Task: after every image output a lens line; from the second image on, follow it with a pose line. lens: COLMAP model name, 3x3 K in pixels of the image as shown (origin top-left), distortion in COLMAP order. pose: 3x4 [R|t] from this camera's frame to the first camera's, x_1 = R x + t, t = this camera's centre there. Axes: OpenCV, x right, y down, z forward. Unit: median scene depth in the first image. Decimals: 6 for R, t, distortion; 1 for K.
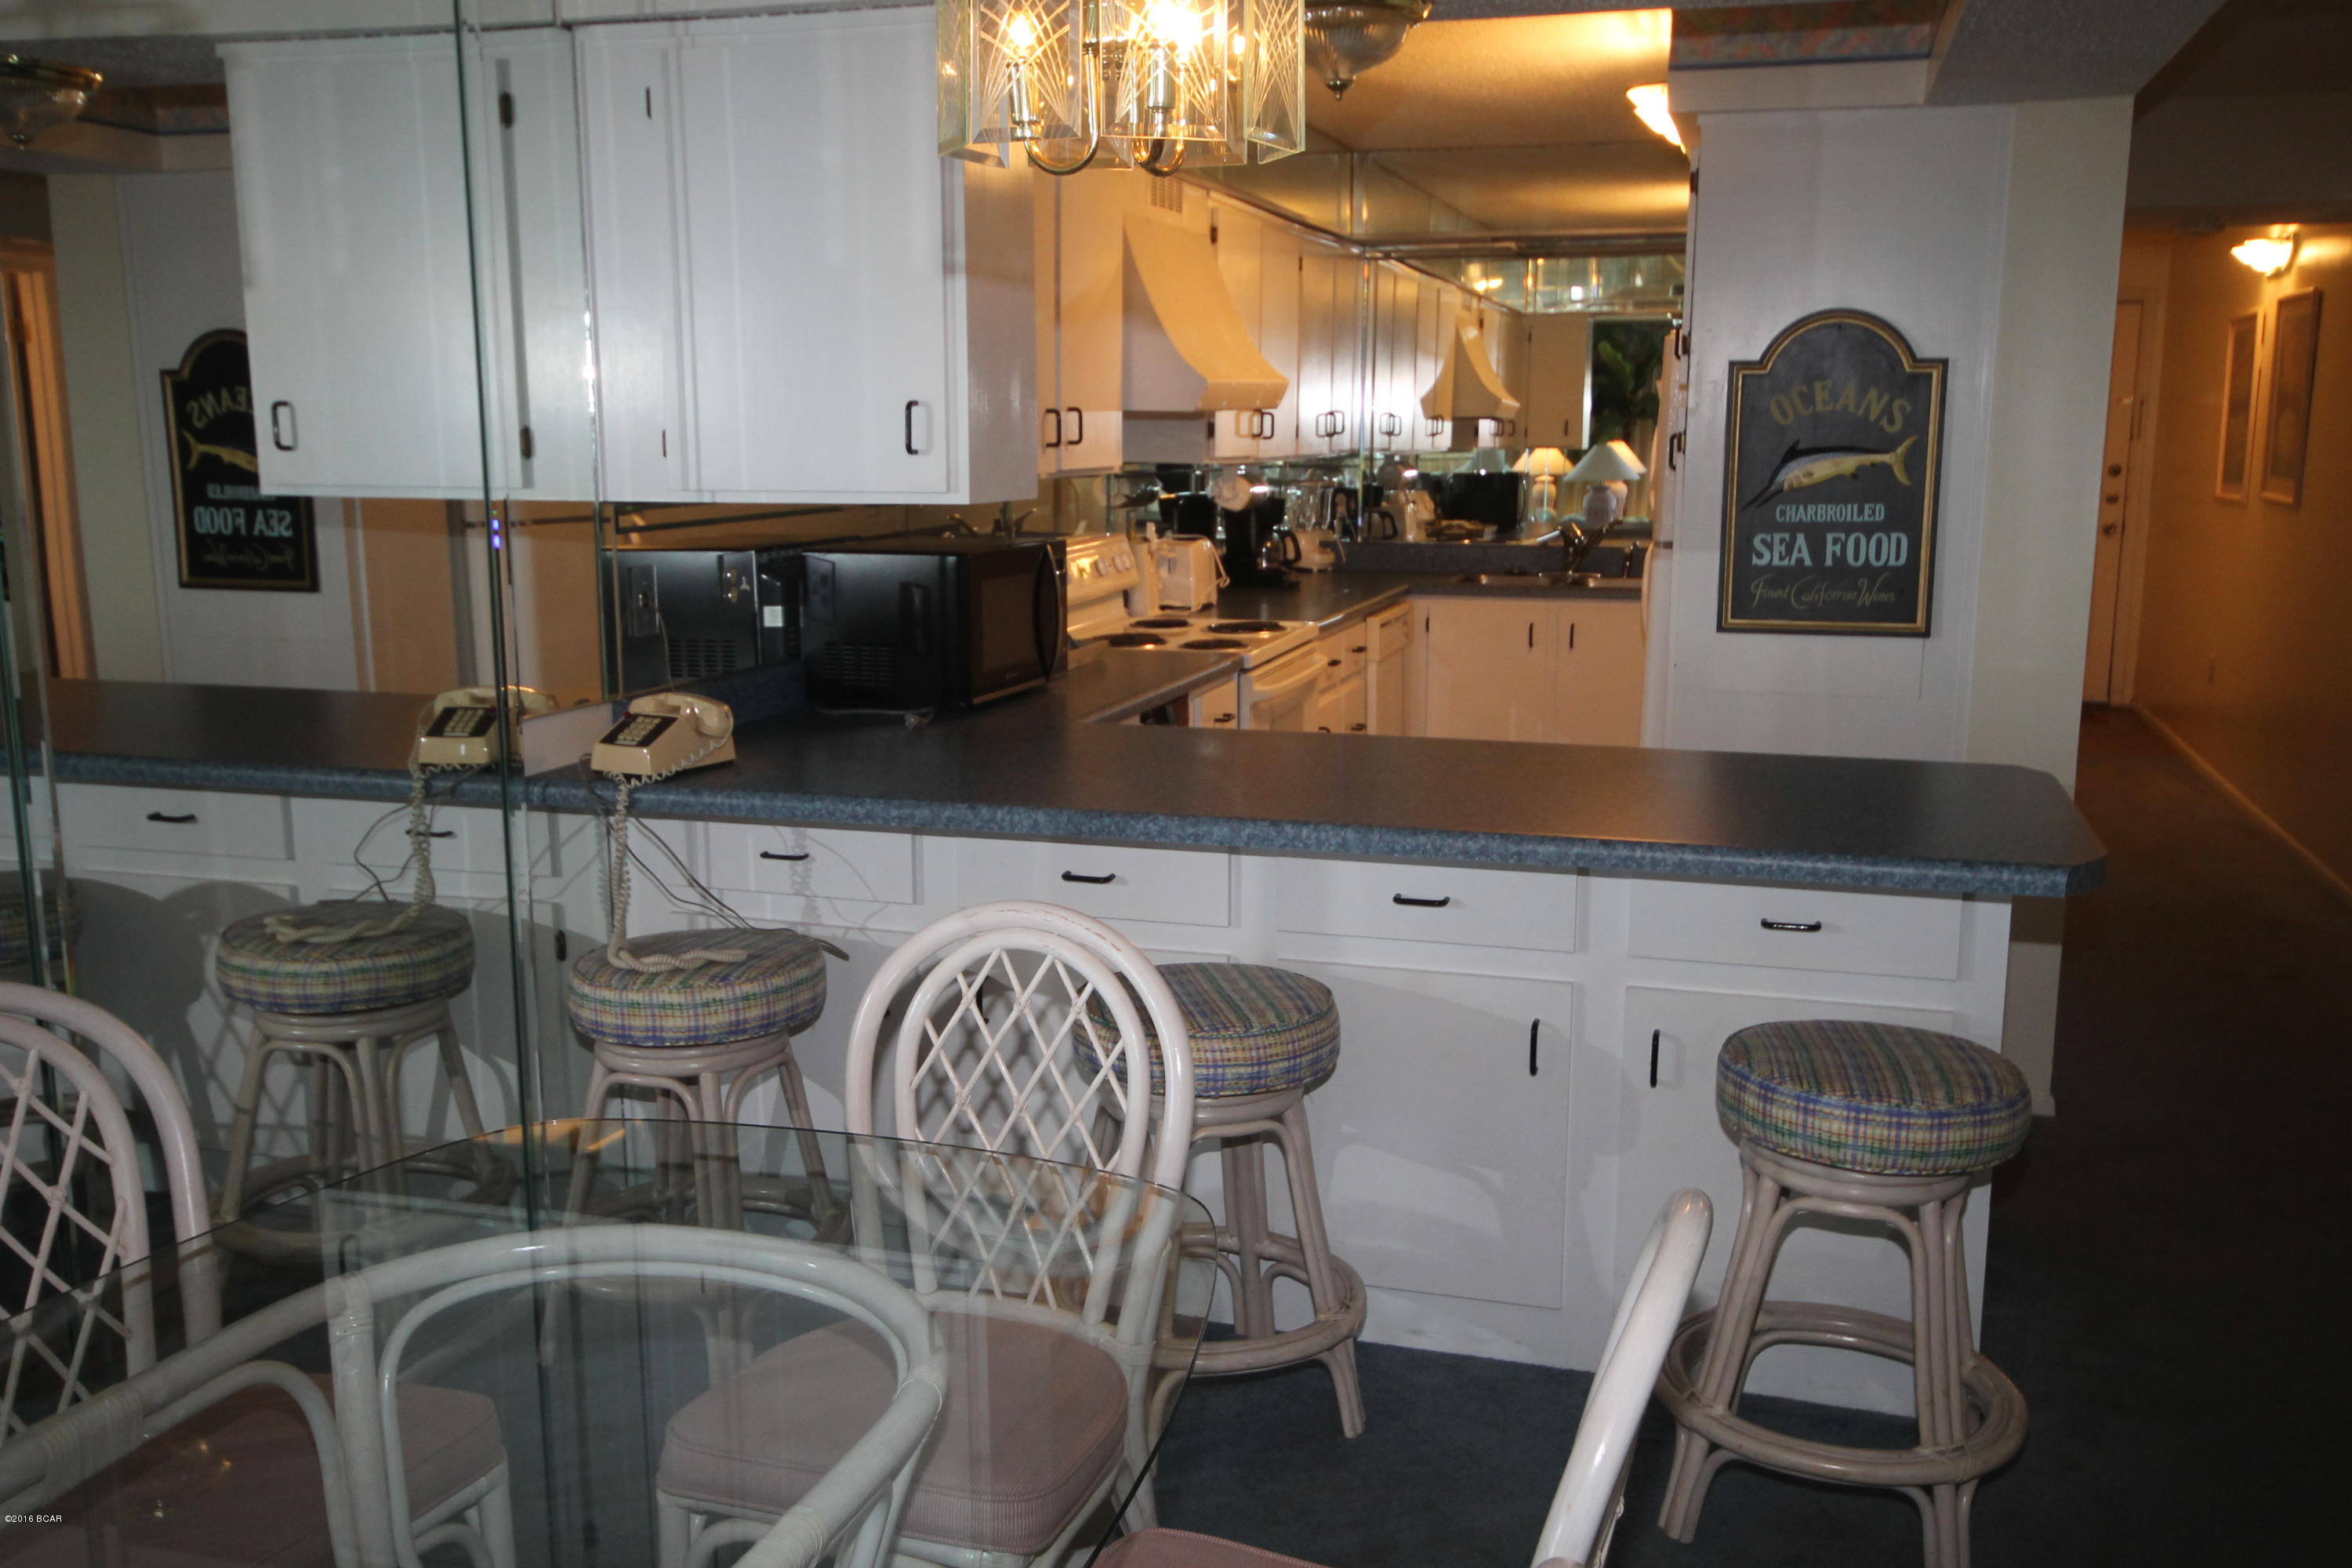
lens RADIAL K [[2094.6, 0, 1200.3], [0, 2094.6, 793.4], [0, 0, 1]] dist [0.006966, 0.078471]
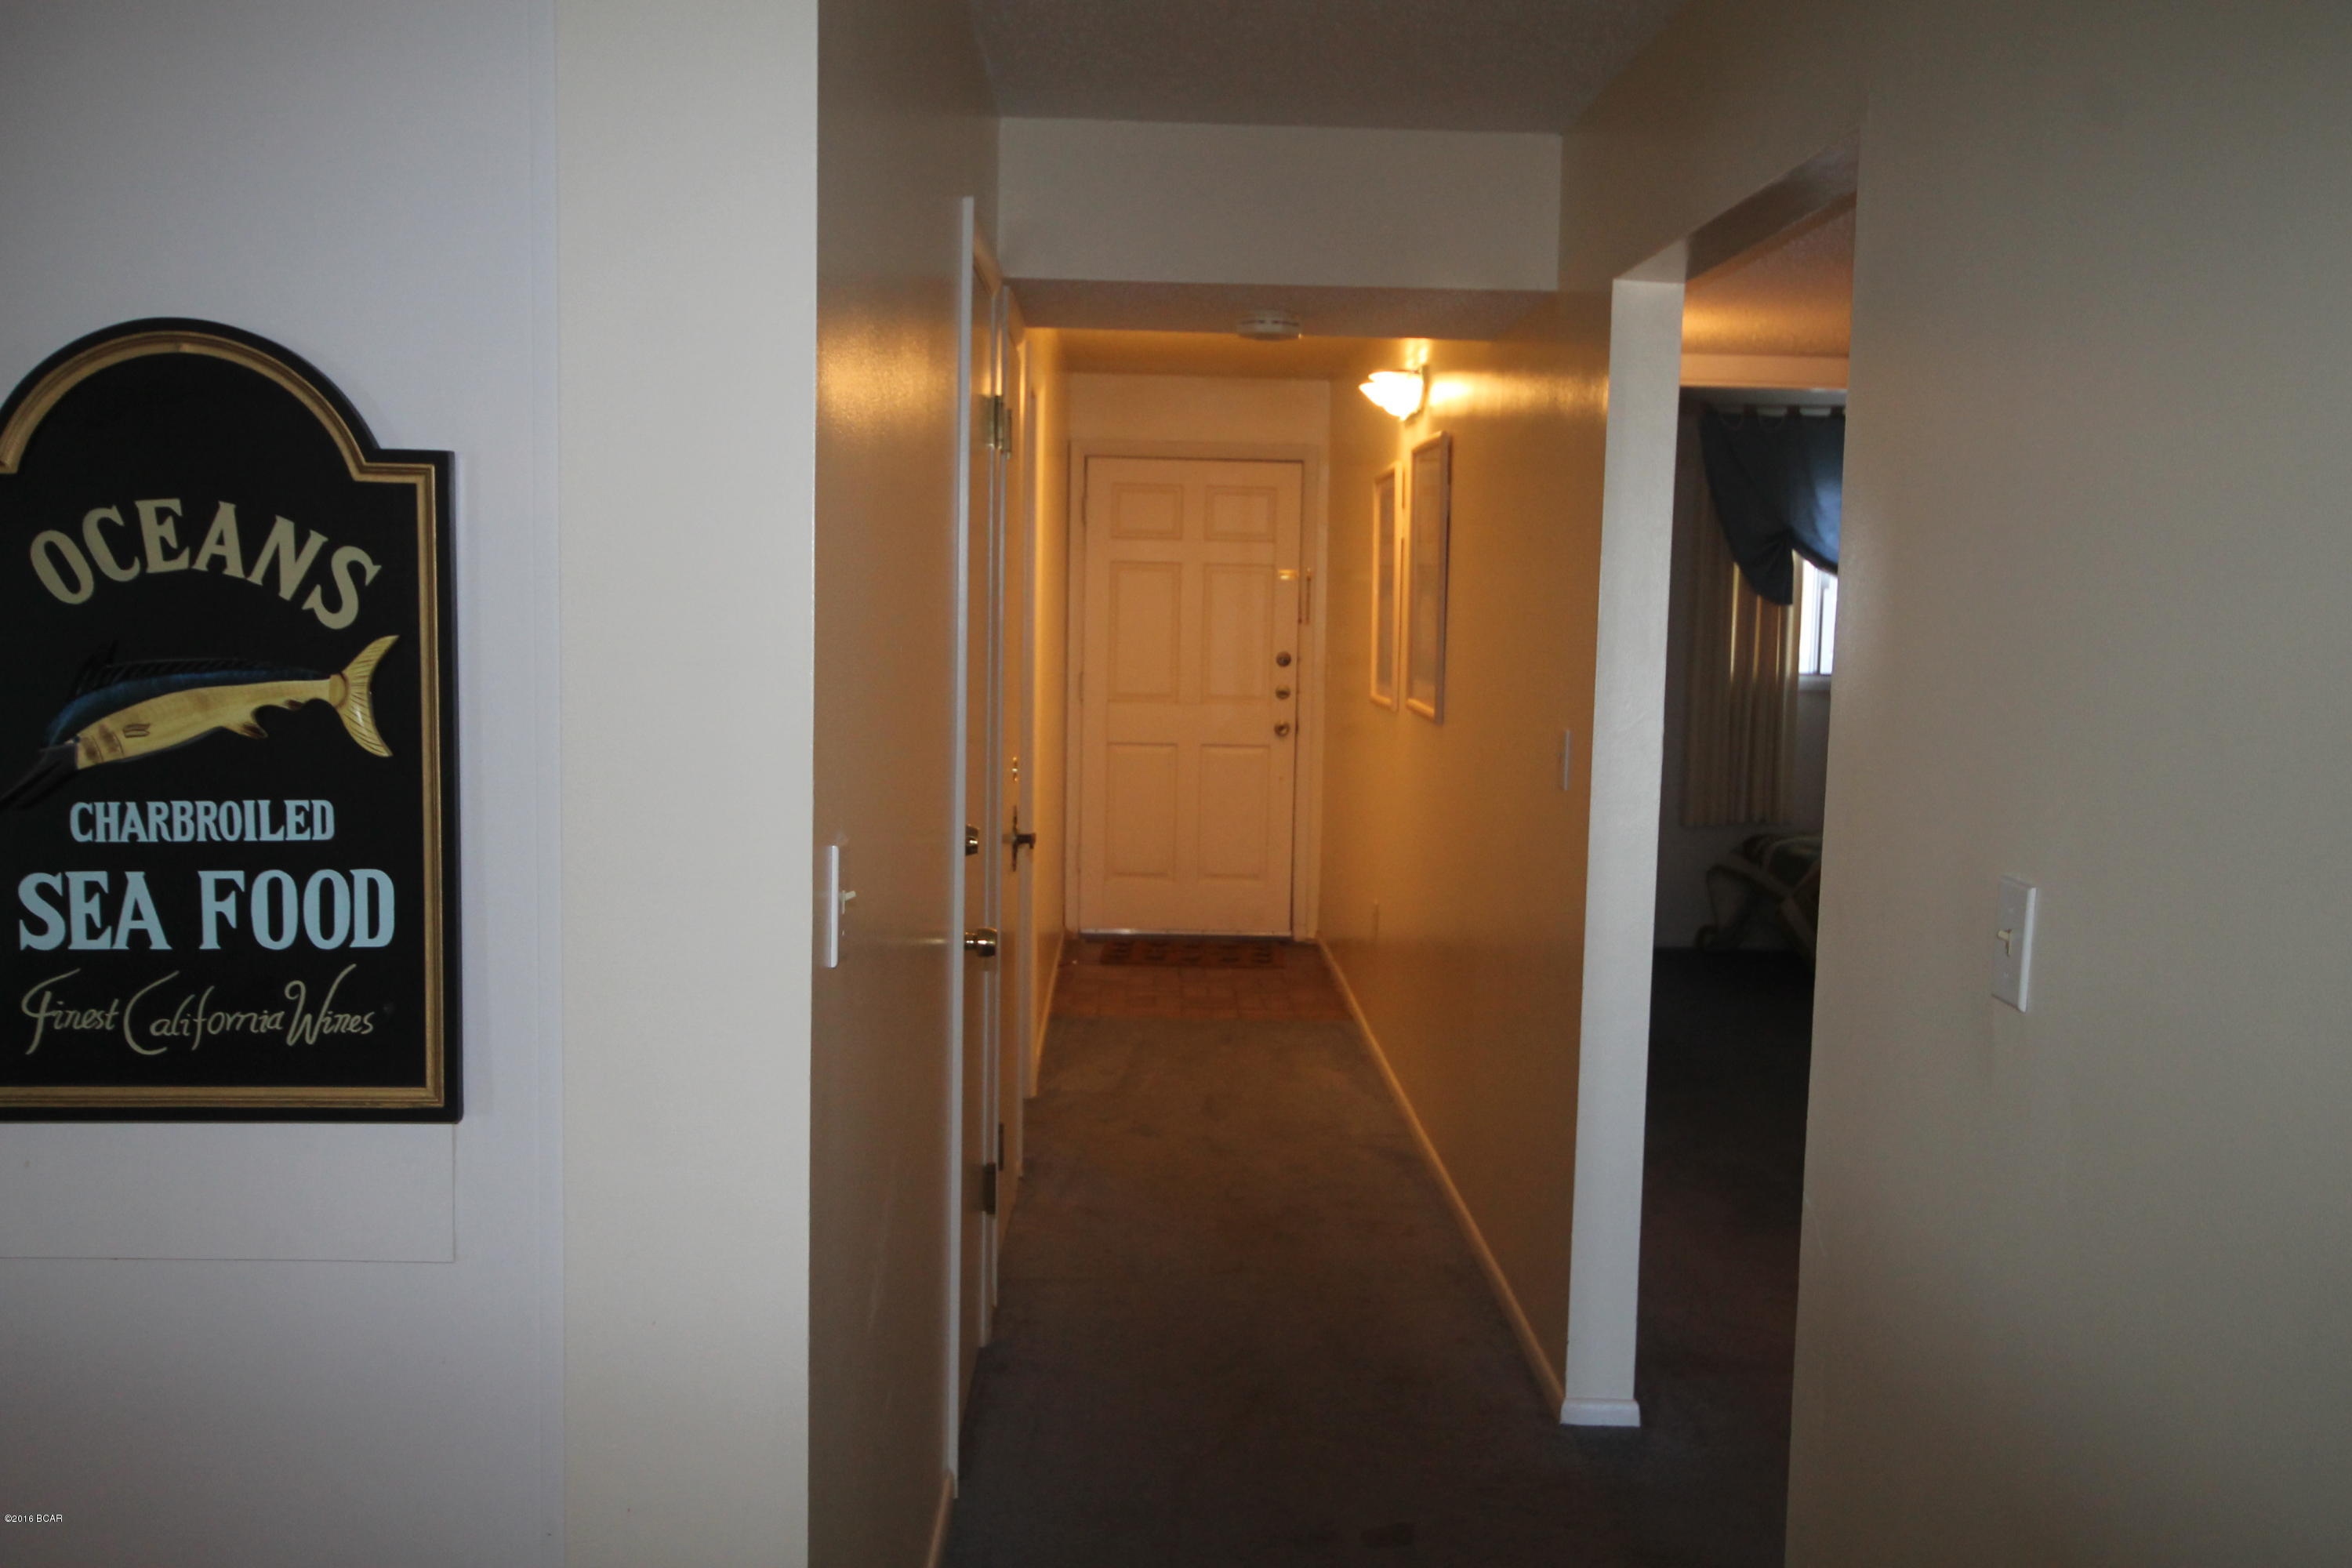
lens RADIAL K [[2094.6, 0, 1200.3], [0, 2094.6, 793.4], [0, 0, 1]] dist [0.006966, 0.078471]
pose [[0.951645, -0.014177, 0.306871, 0.260162], [0.038101, 0.996669, -0.072111, -0.074284], [-0.304827, 0.080316, 0.949015, 0.402782]]
